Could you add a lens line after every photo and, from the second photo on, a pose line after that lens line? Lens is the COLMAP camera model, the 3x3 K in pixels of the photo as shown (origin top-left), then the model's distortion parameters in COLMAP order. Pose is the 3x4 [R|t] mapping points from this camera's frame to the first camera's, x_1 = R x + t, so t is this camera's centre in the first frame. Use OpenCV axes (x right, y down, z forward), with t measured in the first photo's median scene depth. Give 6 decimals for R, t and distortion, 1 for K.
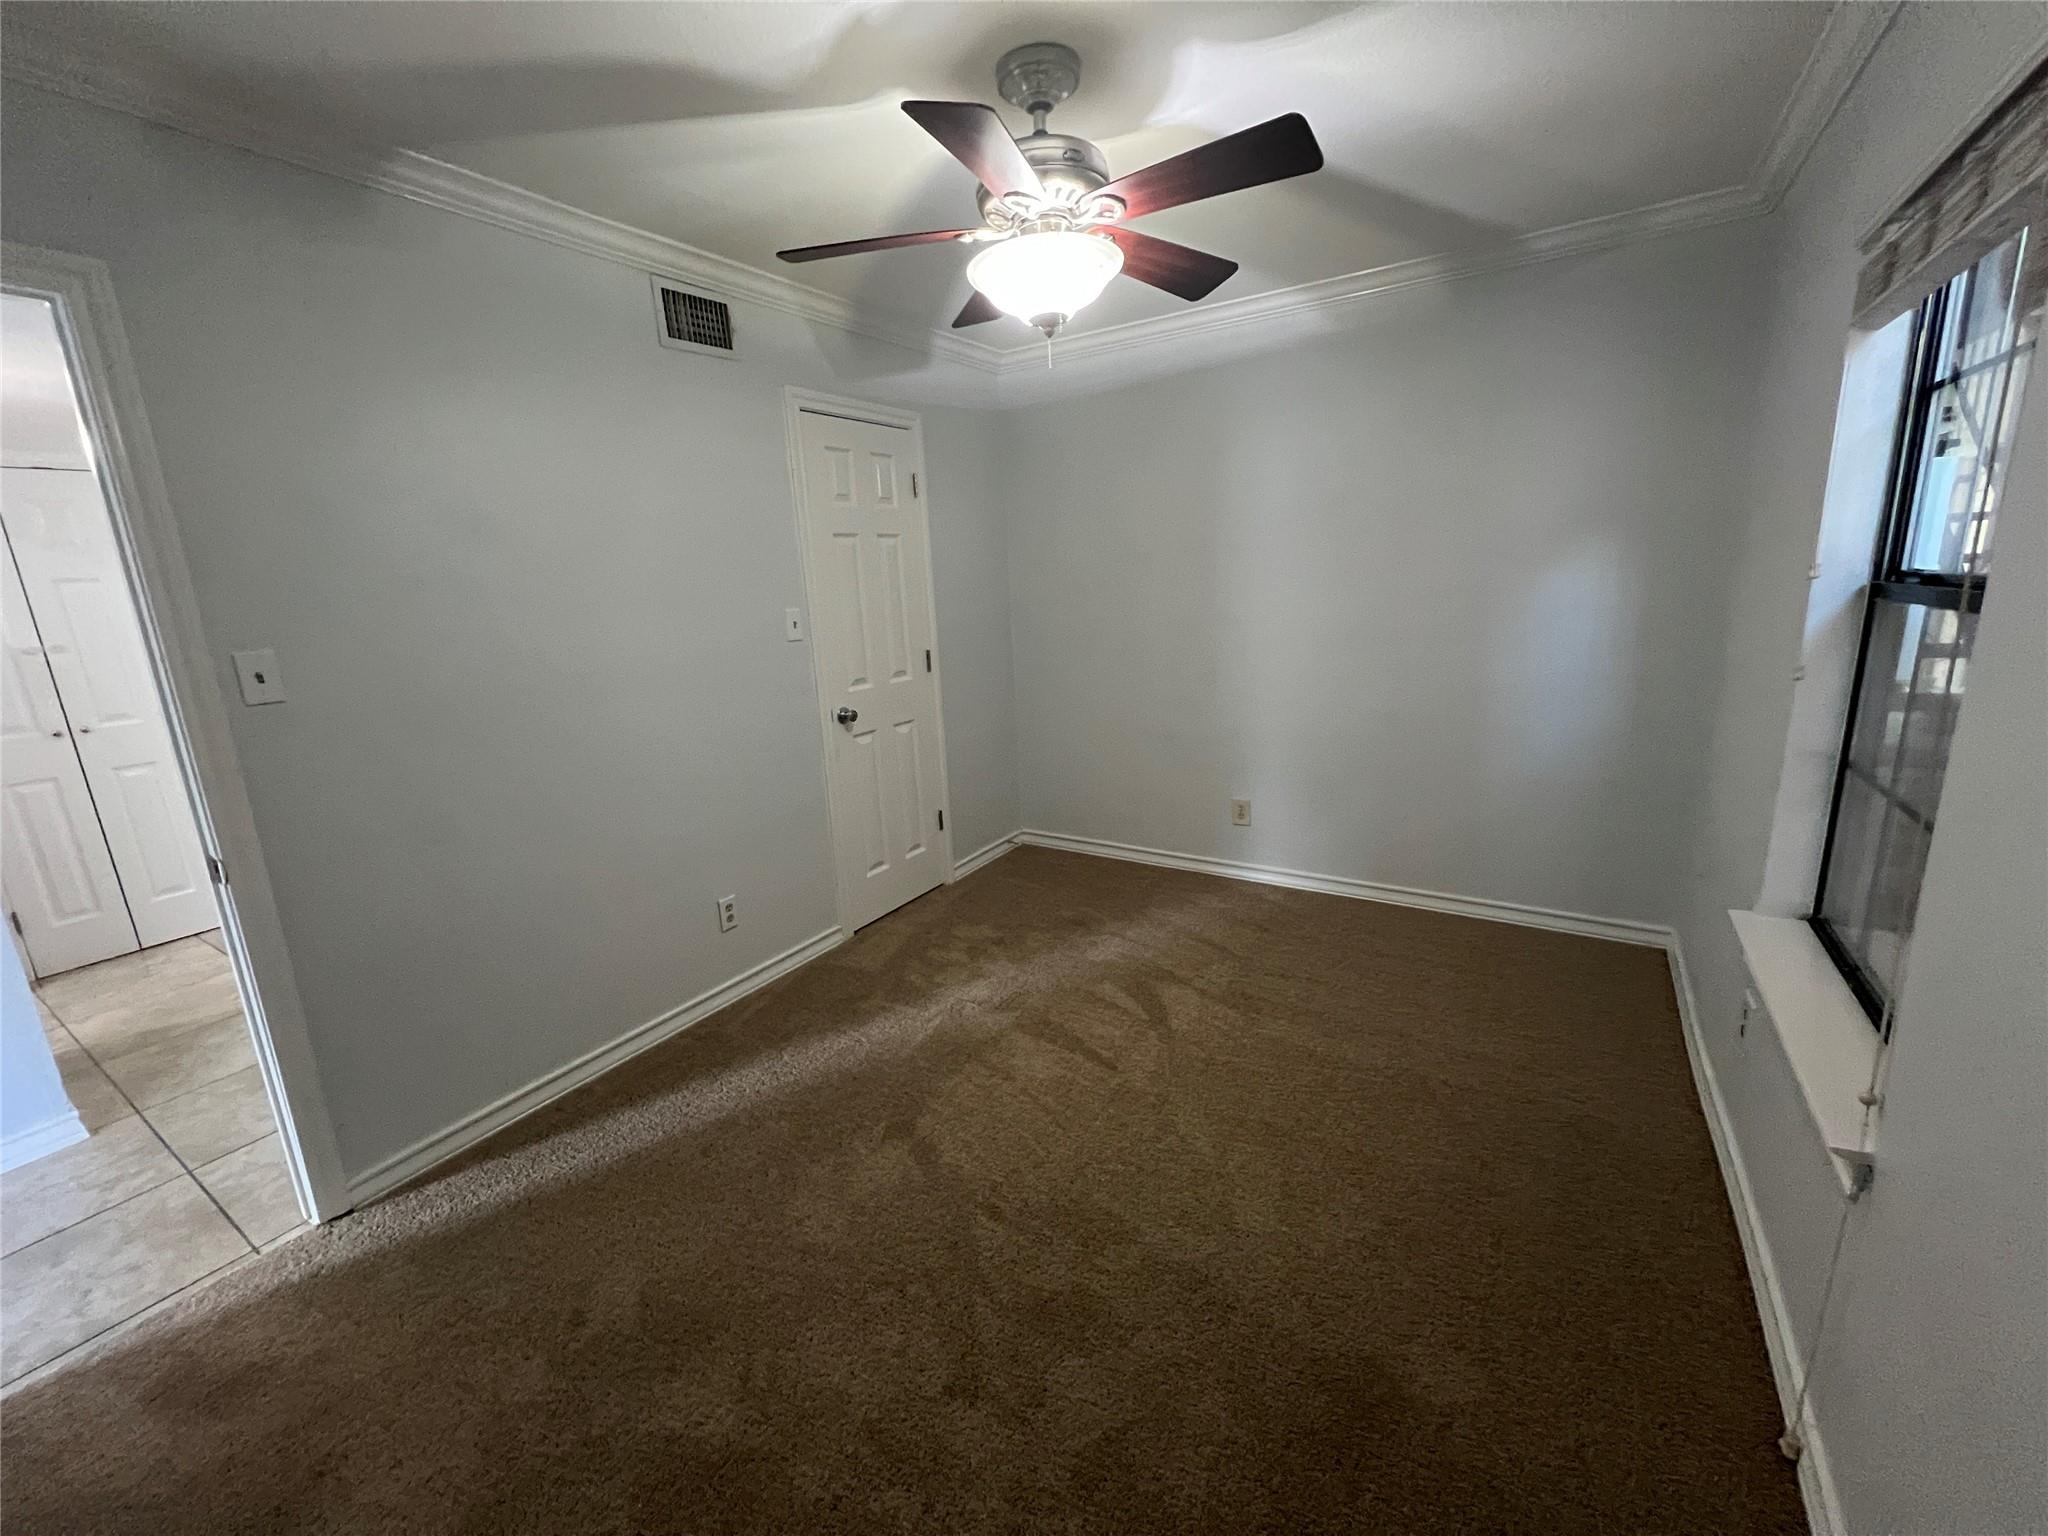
lens RADIAL K [[816.1, 0, 1016.9], [0, 816.1, 763.0], [0, 0, 1]] dist [-0.001950, 0.000246]
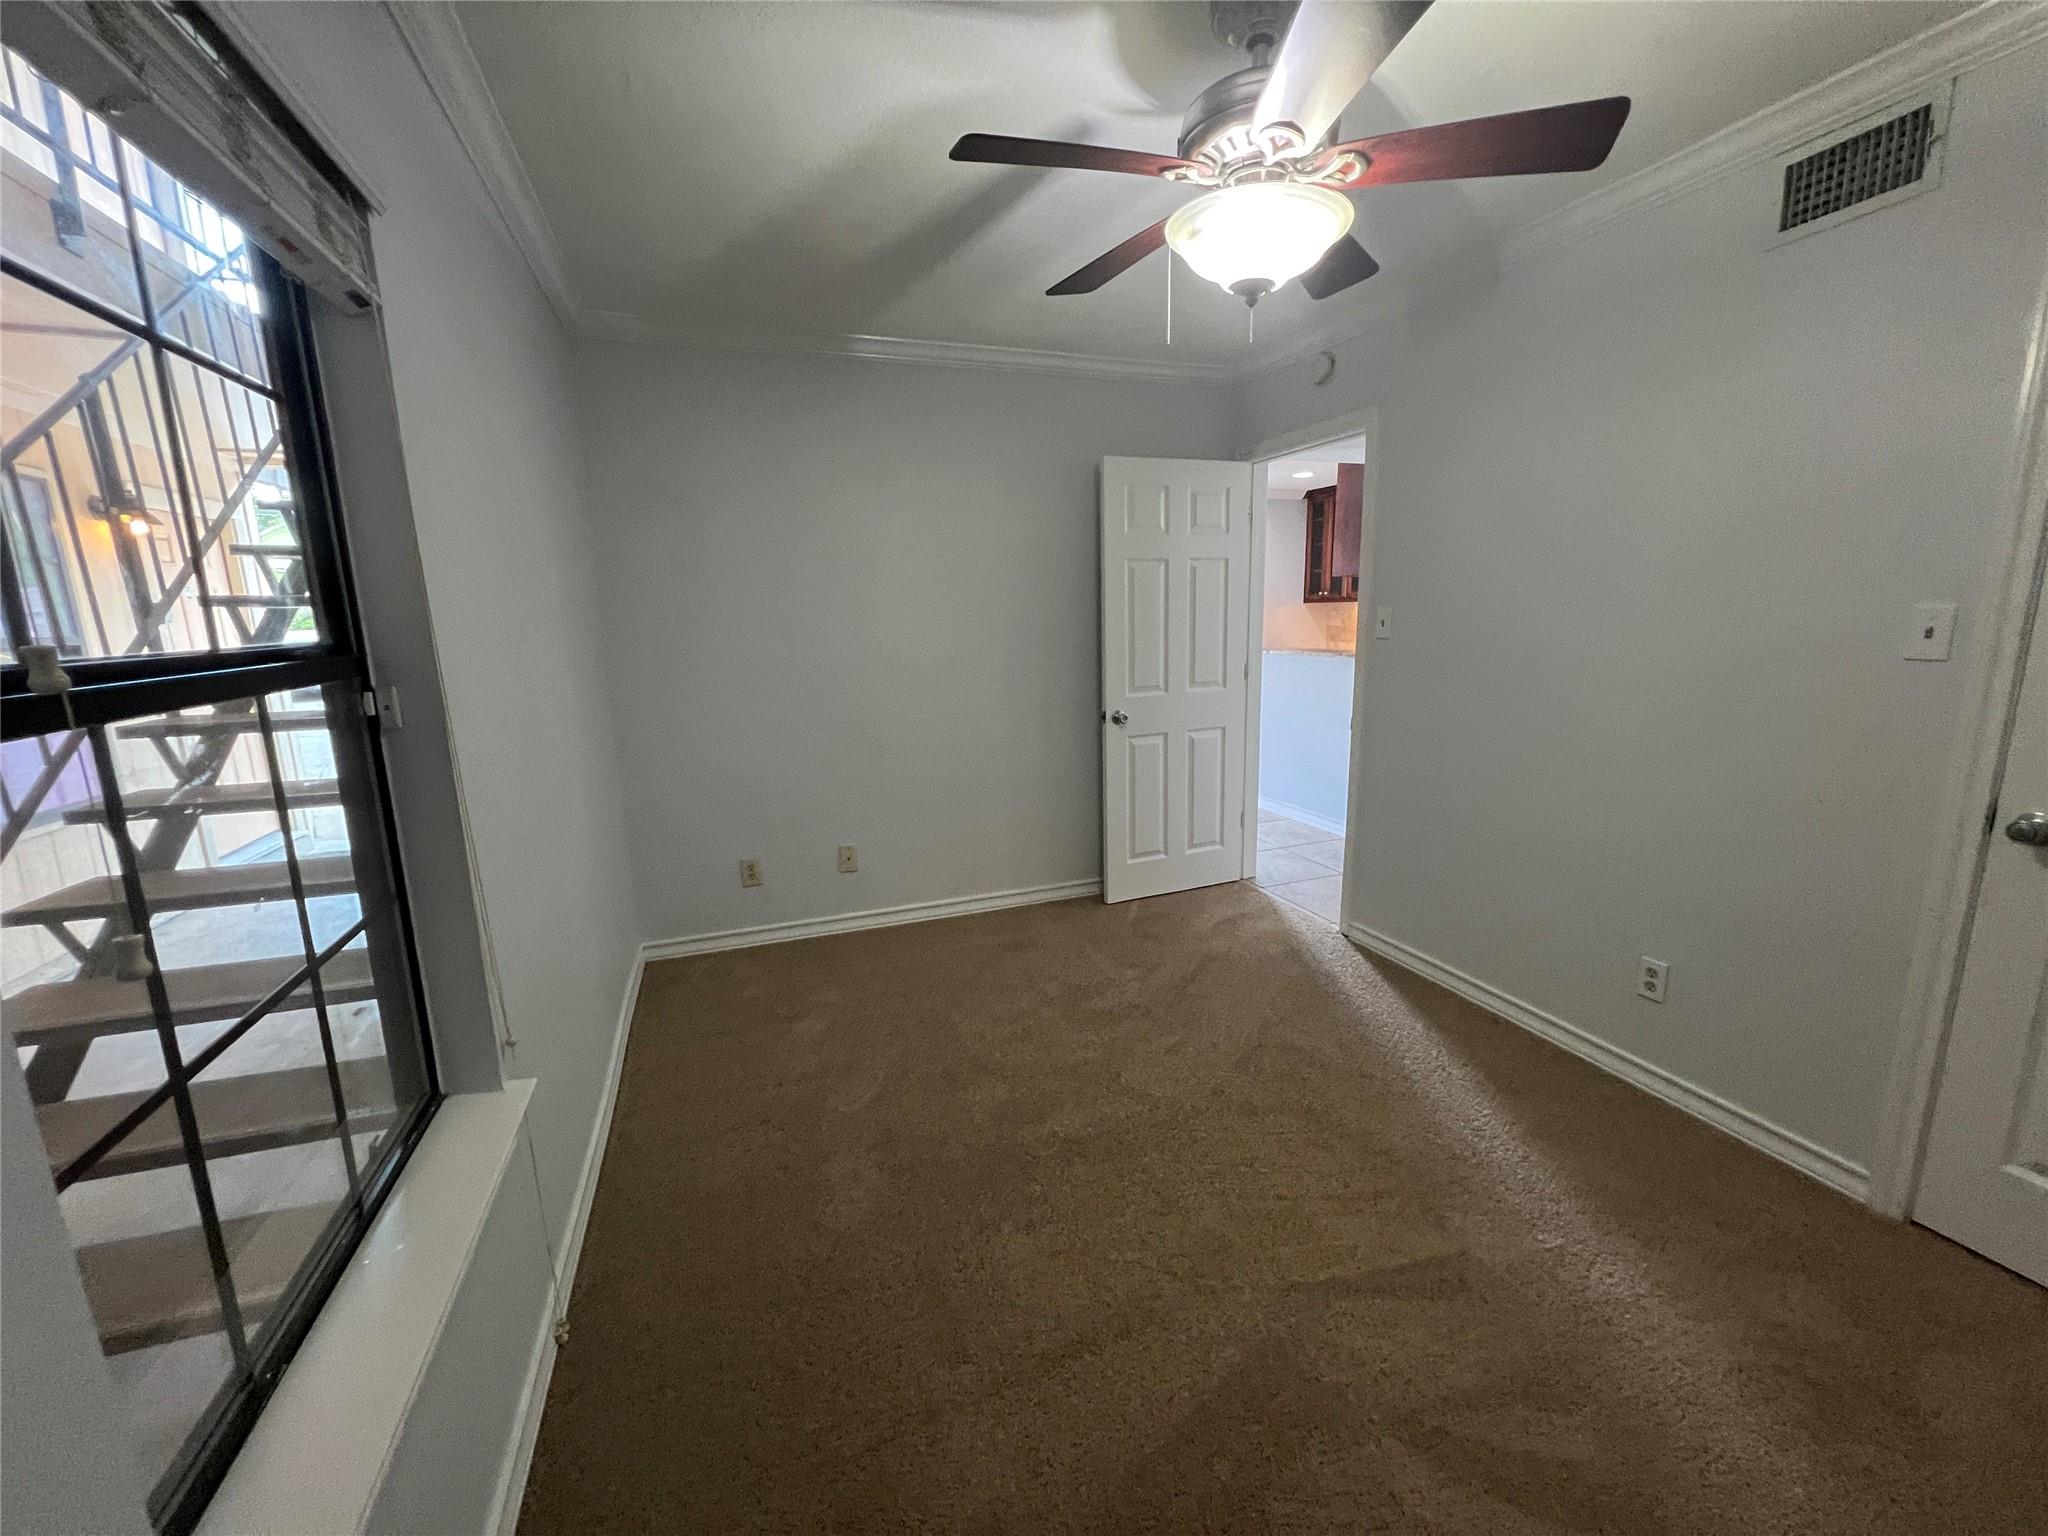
lens RADIAL K [[816.1, 0, 1016.9], [0, 816.1, 763.0], [0, 0, 1]] dist [-0.001950, 0.000246]
pose [[-0.601651, 0.209568, -0.770777, 0.678351], [-0.130053, 0.926390, 0.353394, -0.244643], [0.788101, 0.312861, -0.530108, 1.001278]]
